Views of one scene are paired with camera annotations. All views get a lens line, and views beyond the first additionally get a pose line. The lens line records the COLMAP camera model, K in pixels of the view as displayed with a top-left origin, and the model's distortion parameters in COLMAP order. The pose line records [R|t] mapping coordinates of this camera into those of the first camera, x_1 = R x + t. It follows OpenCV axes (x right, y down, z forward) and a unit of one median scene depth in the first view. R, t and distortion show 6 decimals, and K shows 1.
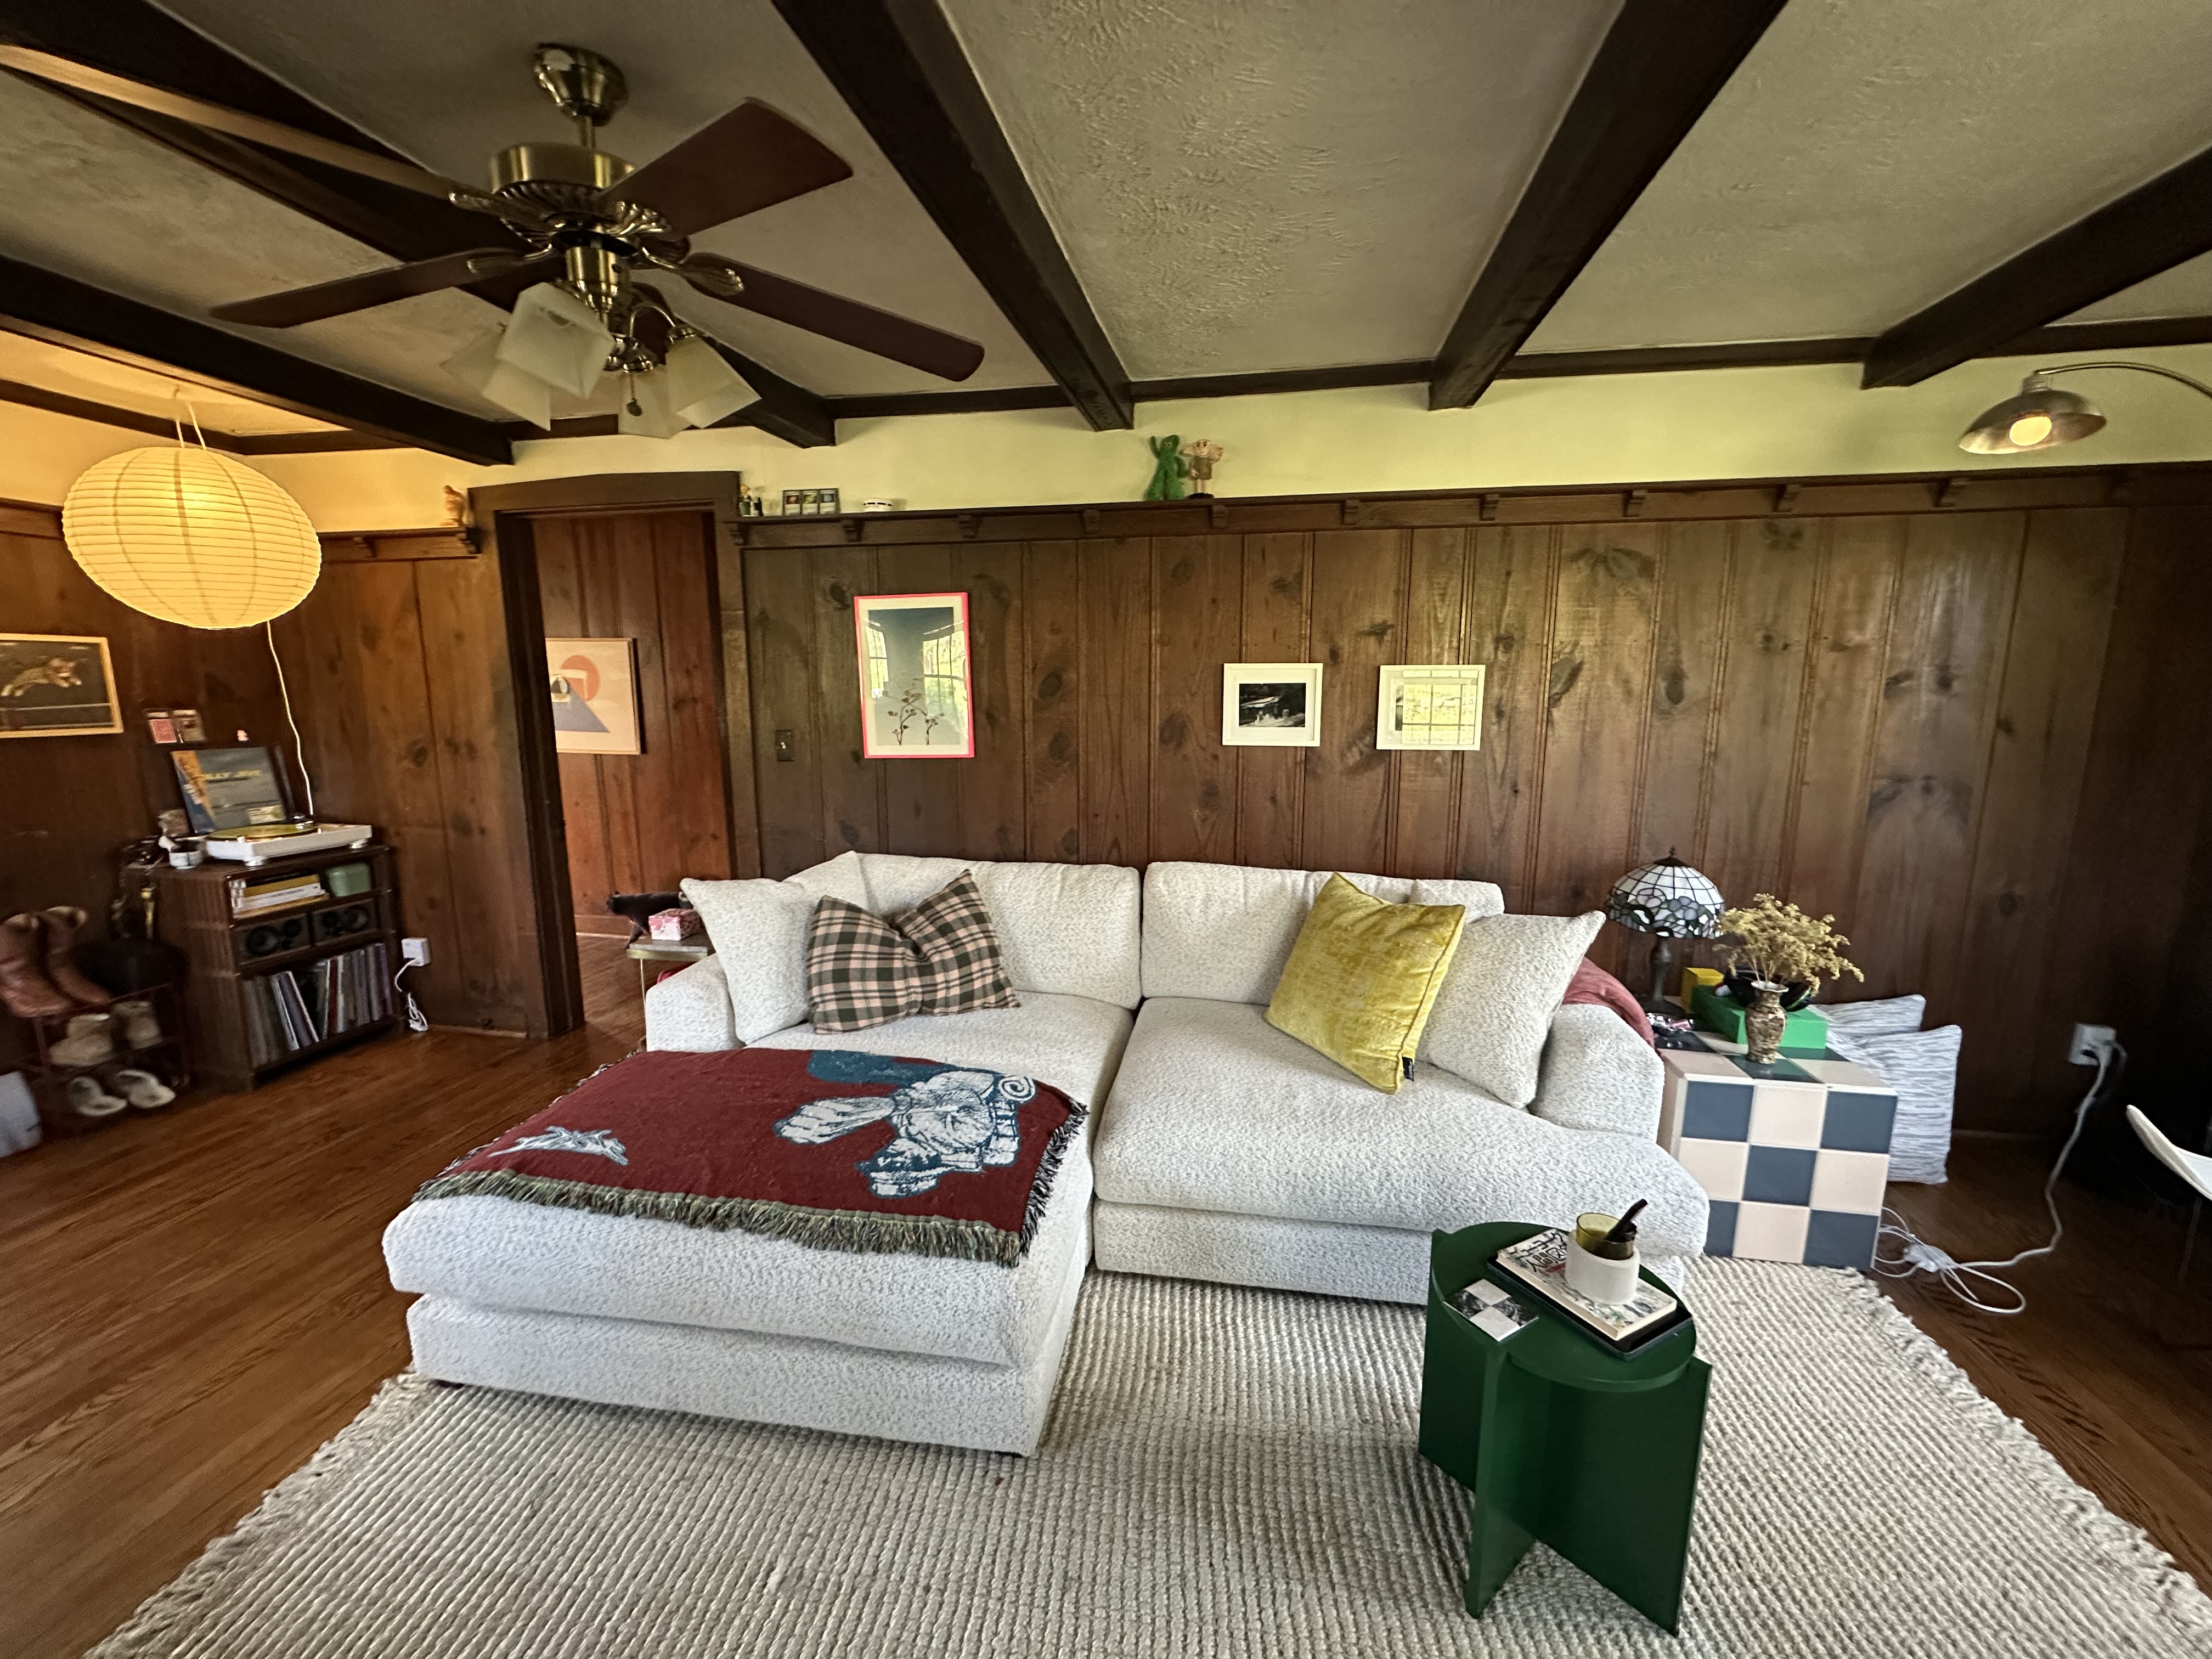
lens RADIAL K [[880.9, 0, 1107.5], [0, 880.9, 828.3], [0, 0, 1]] dist [-0.001881, 0.000185]
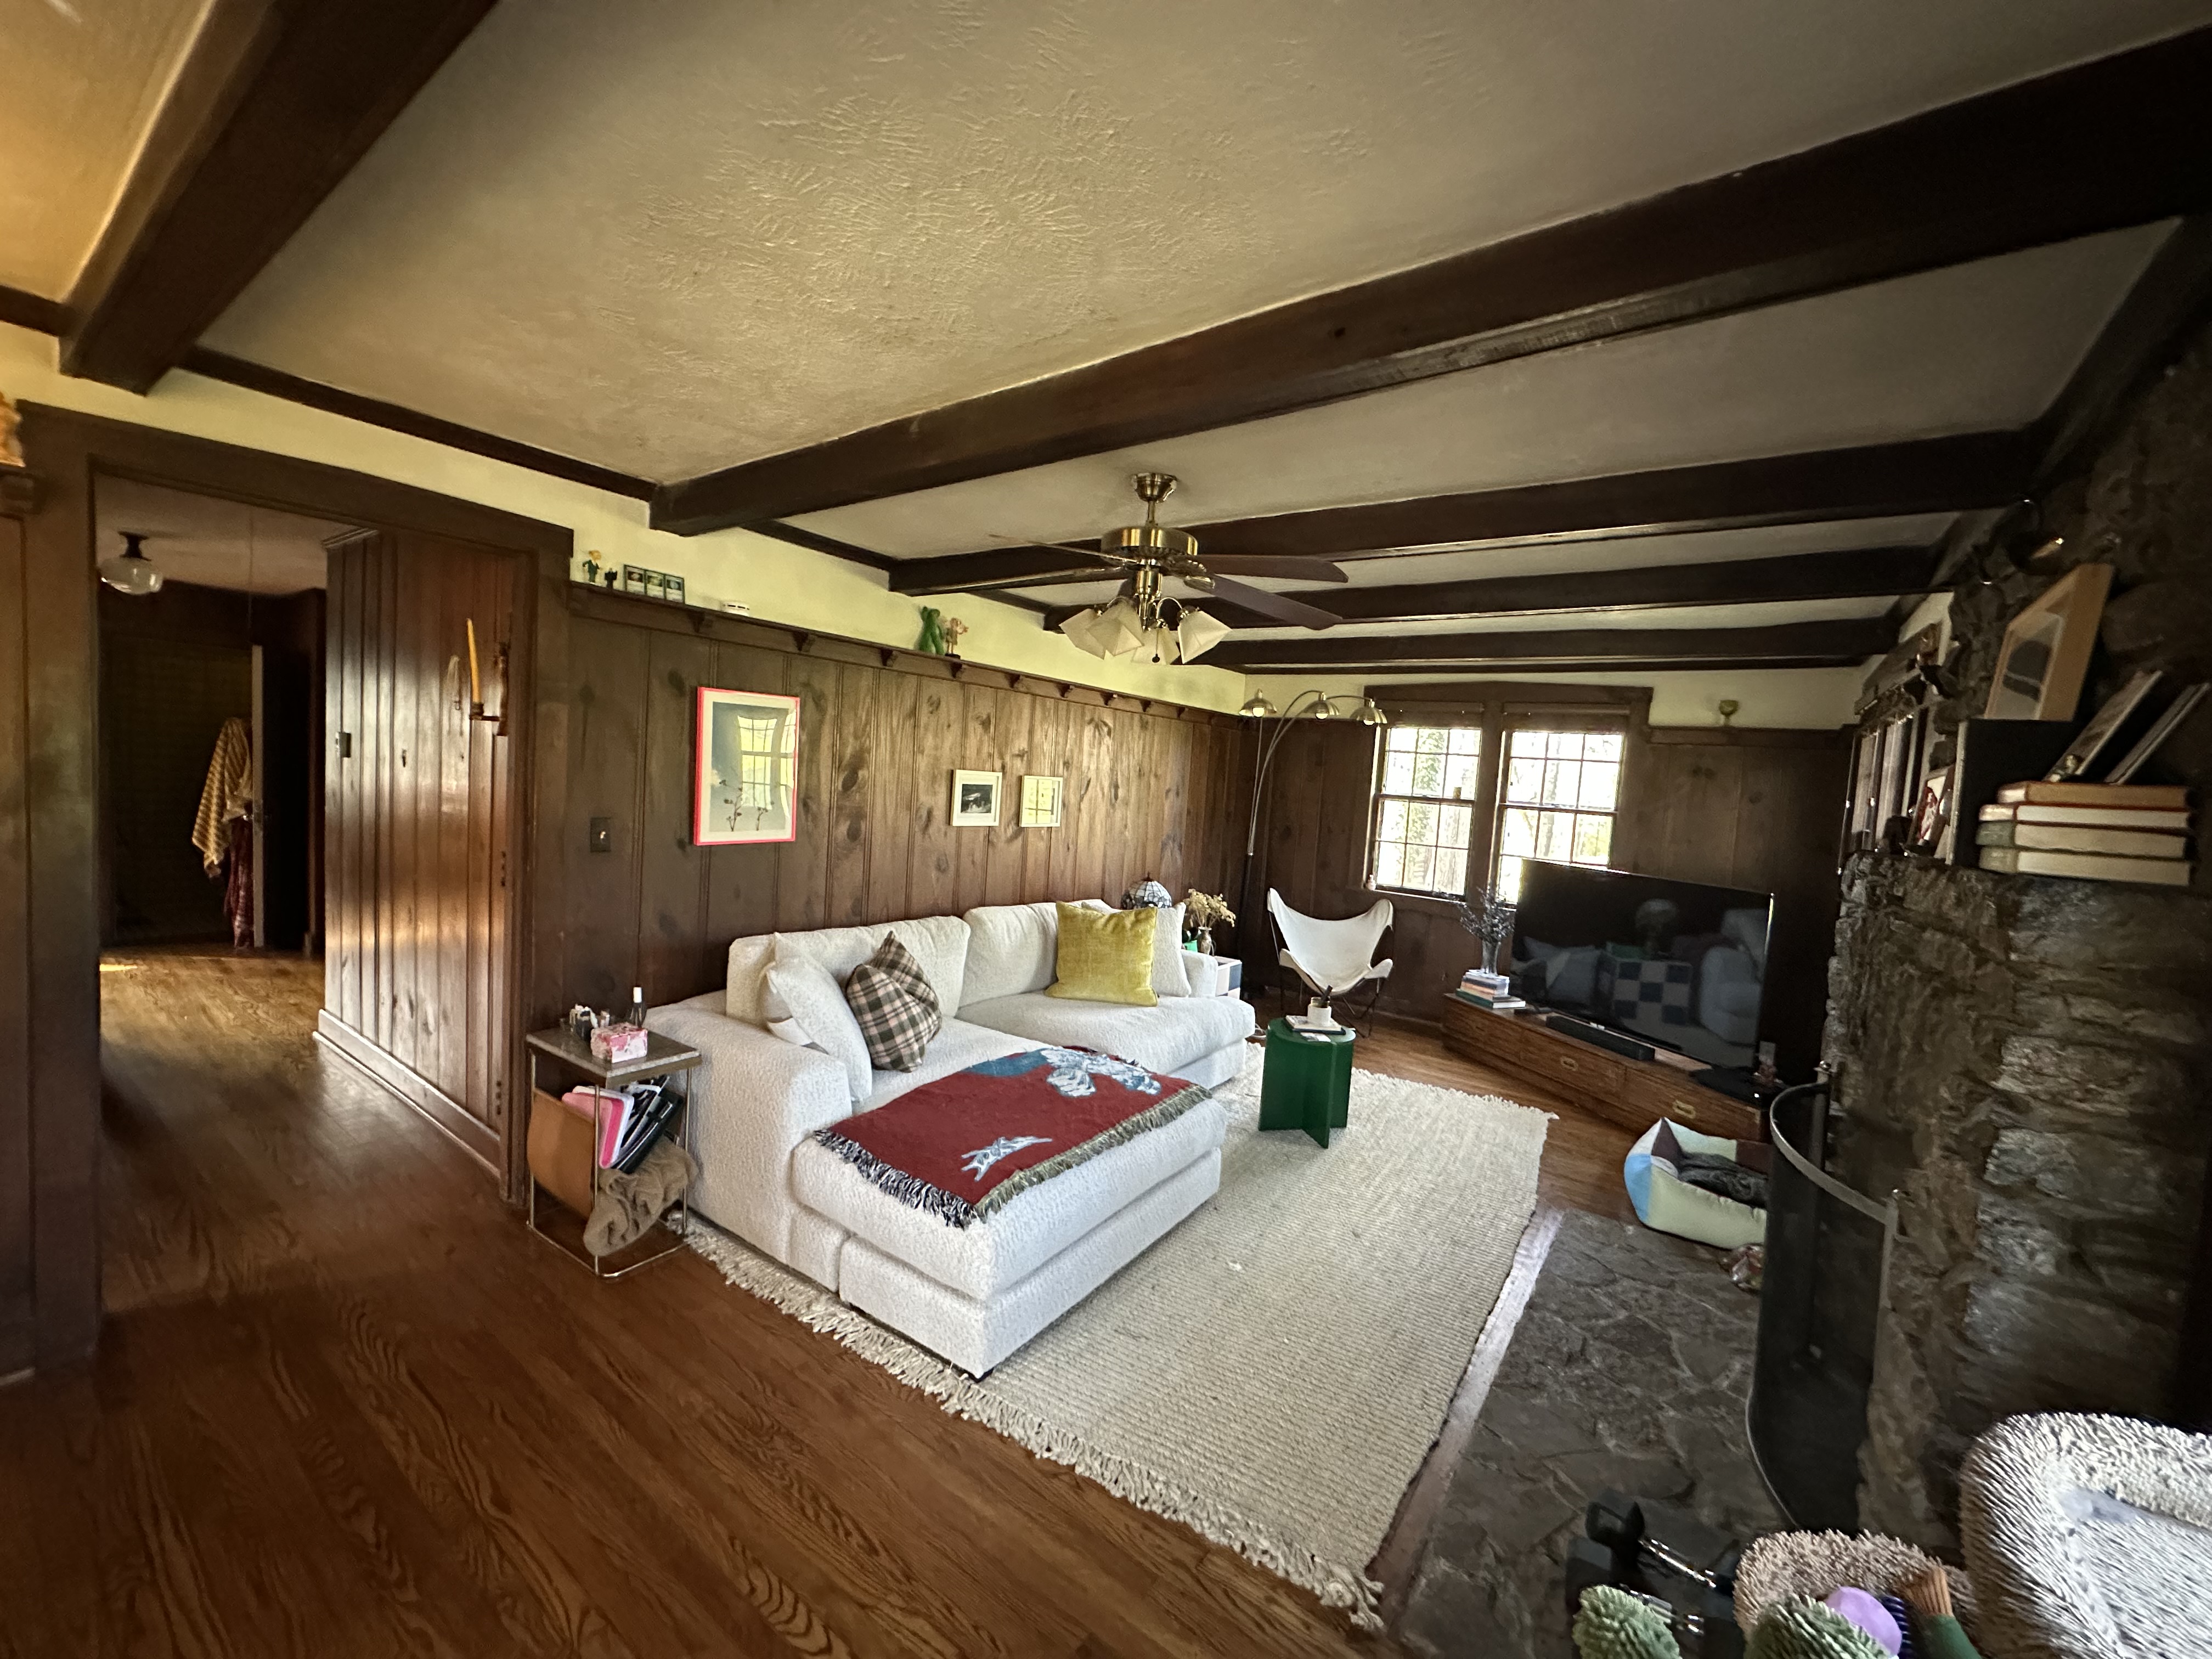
lens RADIAL K [[880.9, 0, 1107.5], [0, 880.9, 828.3], [0, 0, 1]] dist [-0.001881, 0.000185]
pose [[0.428275, -0.024598, 0.903313, -1.100739], [0.074604, 0.997179, -0.008217, -0.062890], [-0.900563, 0.070910, 0.428902, 0.169626]]
